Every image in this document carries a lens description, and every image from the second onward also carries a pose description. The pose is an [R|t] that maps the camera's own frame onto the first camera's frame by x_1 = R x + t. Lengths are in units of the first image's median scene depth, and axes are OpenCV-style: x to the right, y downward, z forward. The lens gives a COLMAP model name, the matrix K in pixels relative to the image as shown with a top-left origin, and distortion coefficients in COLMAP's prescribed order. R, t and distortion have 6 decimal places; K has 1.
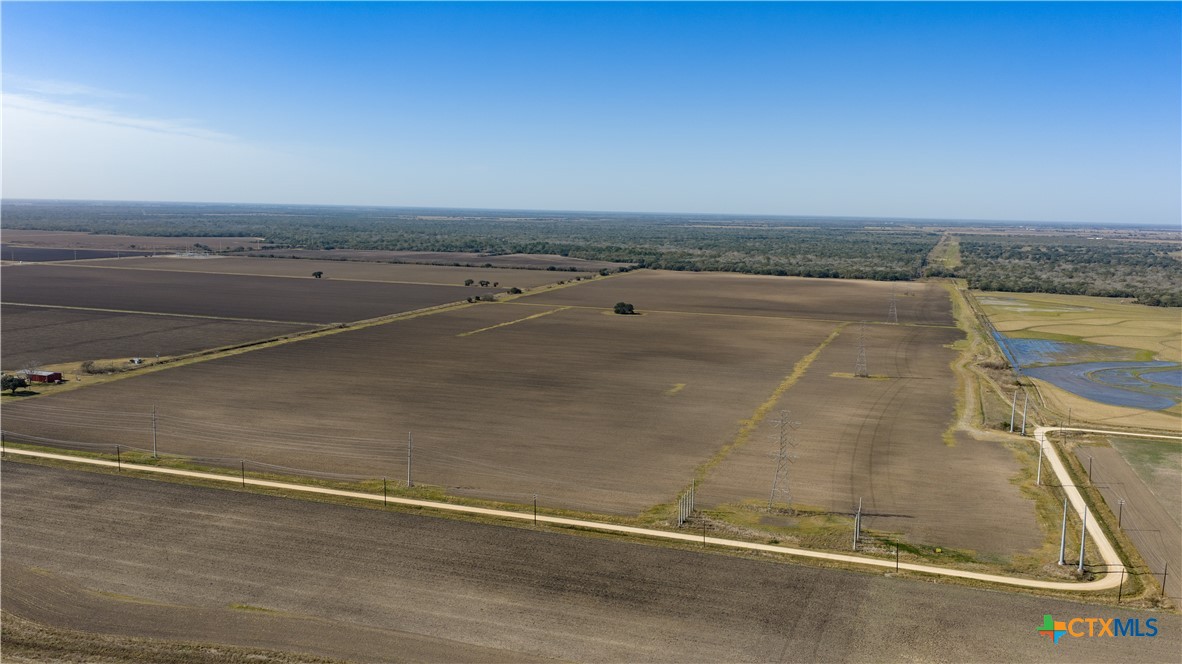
lens RADIAL K [[970.5, 0, 596.0], [0, 970.5, 331.0], [0, 0, 1]] dist [0.030620, -0.065120]
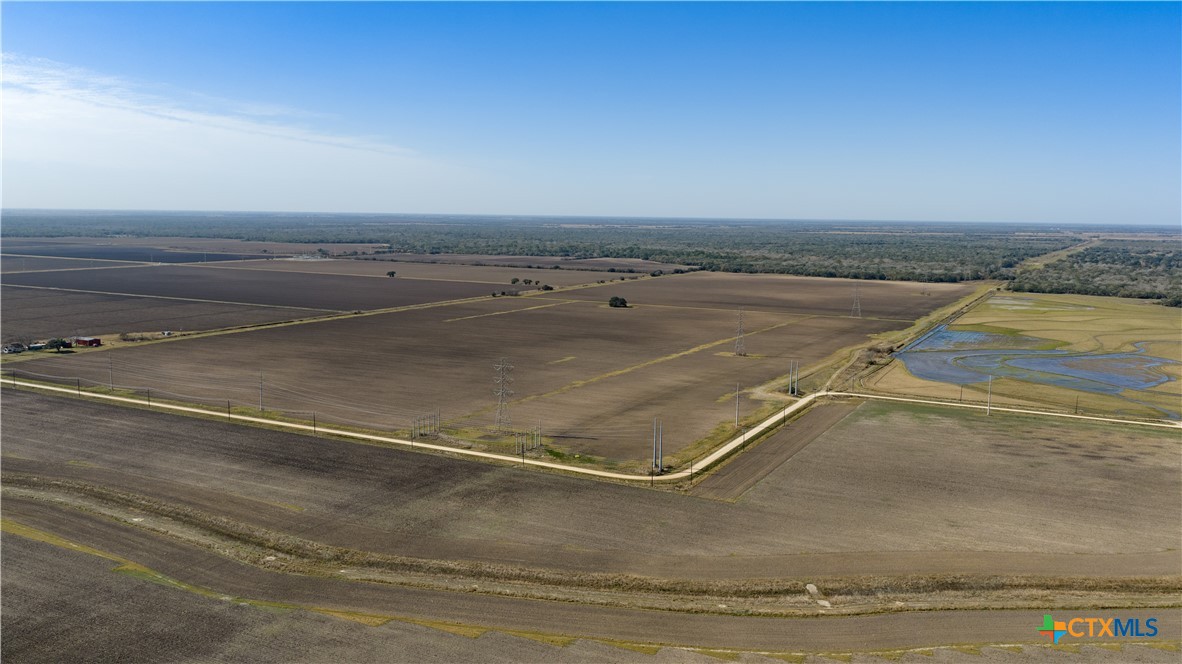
lens RADIAL K [[964.2, 0, 620.2], [0, 964.2, 333.5], [0, 0, 1]] dist [0.007996, -0.006318]
pose [[0.988157, 0.011471, -0.153017, 0.205526], [-0.012264, 0.999916, -0.004237, 0.018267], [0.152955, 0.006063, 0.988215, -0.116298]]
